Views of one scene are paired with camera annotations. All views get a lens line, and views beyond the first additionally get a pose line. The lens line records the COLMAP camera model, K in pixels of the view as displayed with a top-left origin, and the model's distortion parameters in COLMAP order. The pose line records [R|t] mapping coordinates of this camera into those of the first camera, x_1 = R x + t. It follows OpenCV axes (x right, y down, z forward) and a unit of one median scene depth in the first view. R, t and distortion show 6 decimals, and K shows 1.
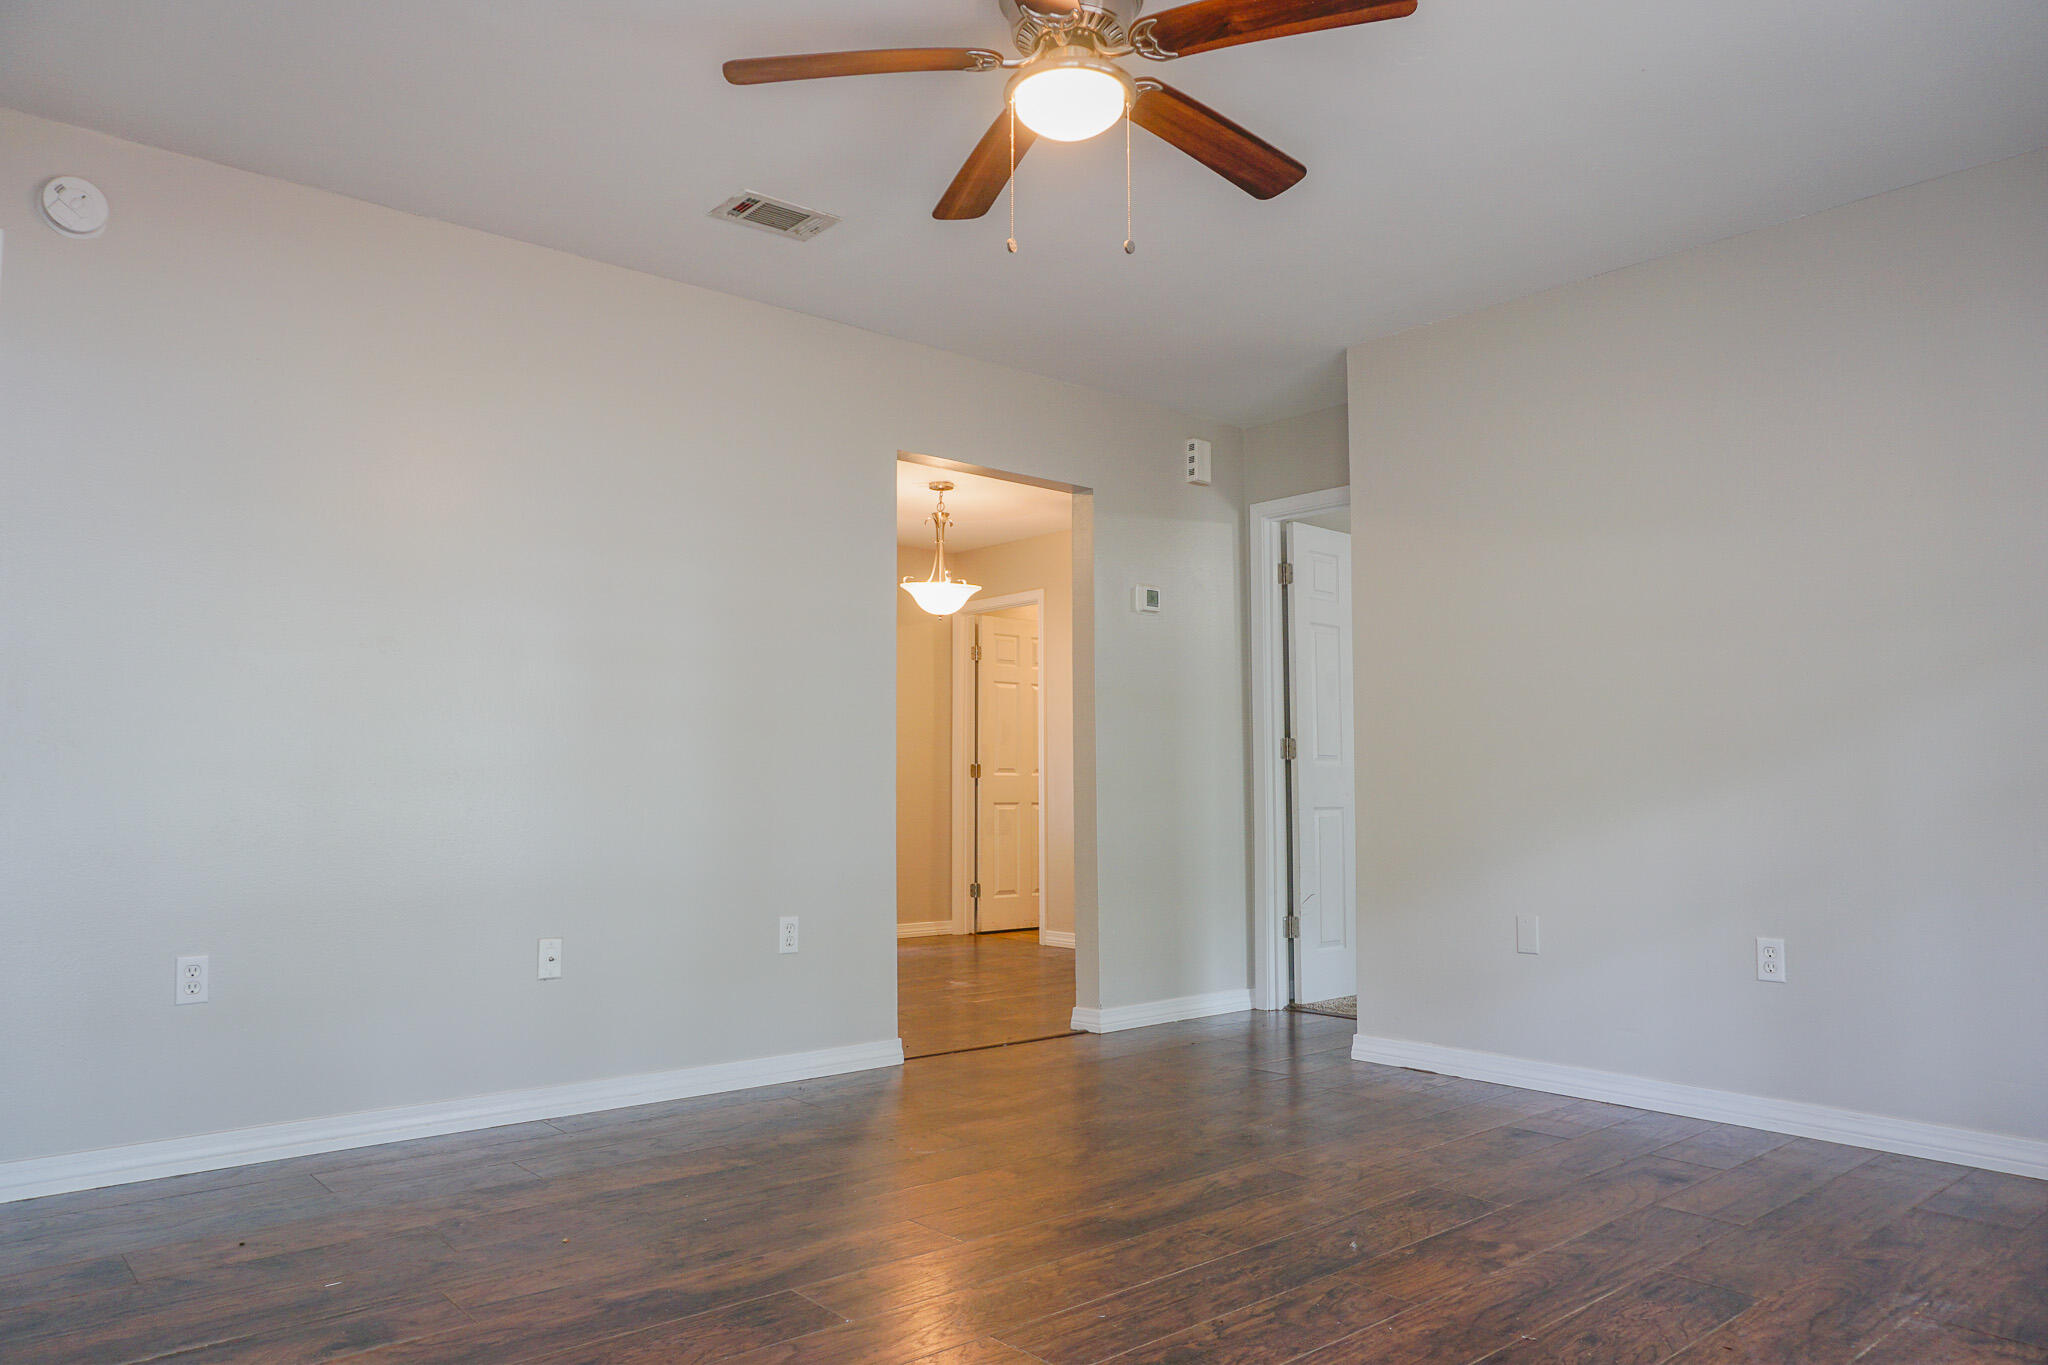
lens RADIAL K [[1364.8, 0, 1026.4], [0, 1364.8, 692.4], [0, 0, 1]] dist [-0.010451, 0.000899]
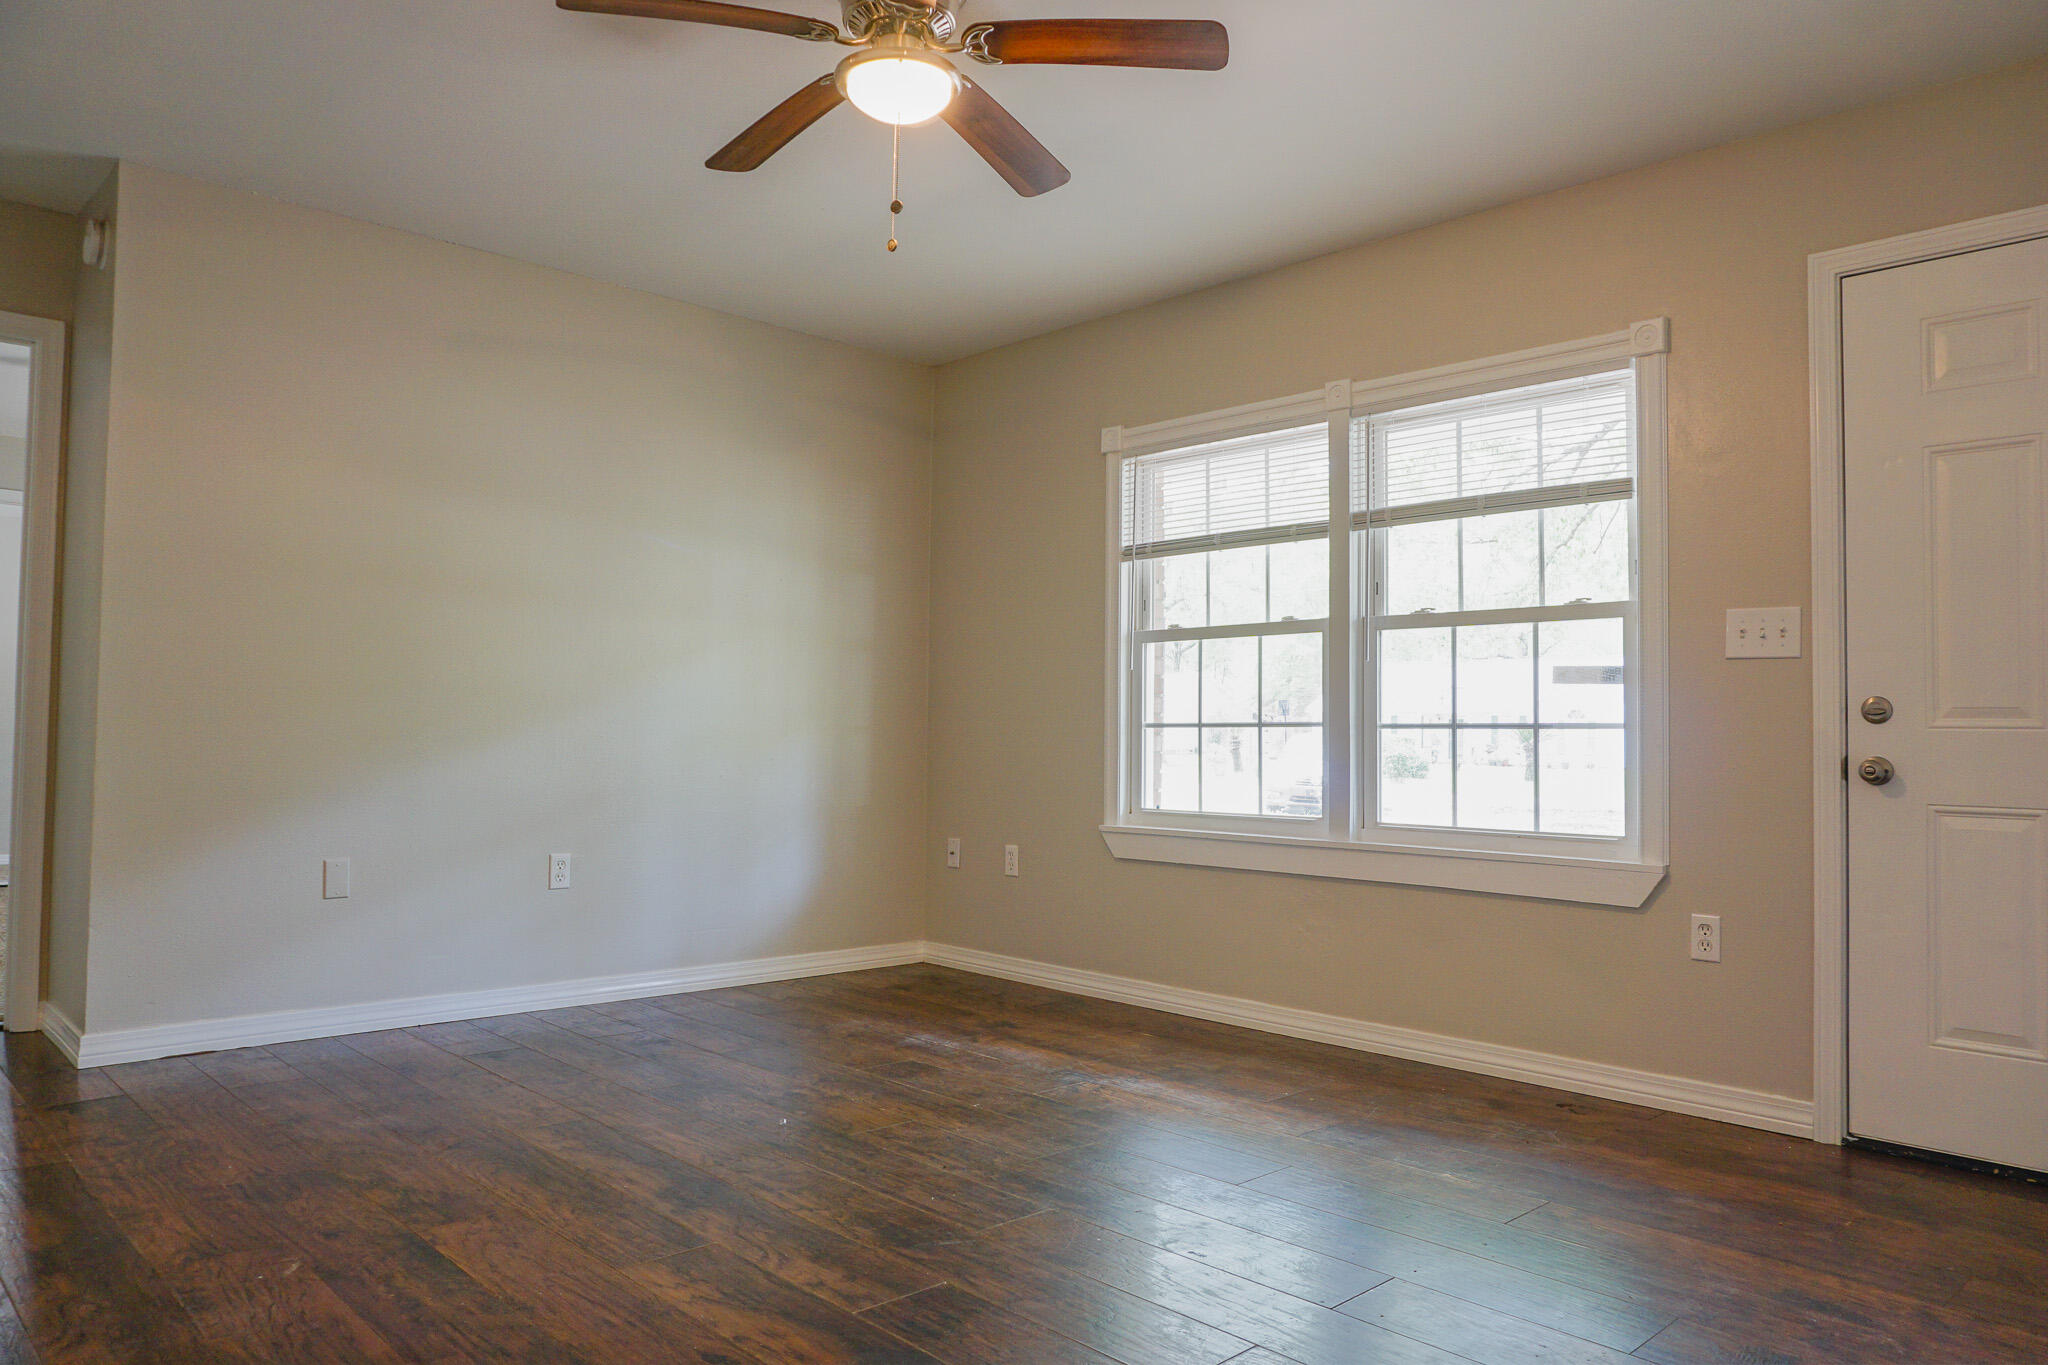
lens RADIAL K [[1364.8, 0, 1026.2], [0, 1364.8, 675.7], [0, 0, 1]] dist [-0.010451, 0.000899]
pose [[-0.057002, 0.045254, 0.997348, -1.056724], [-0.100999, 0.993586, -0.050856, 0.056569], [-0.993252, -0.103630, -0.052066, 0.949565]]
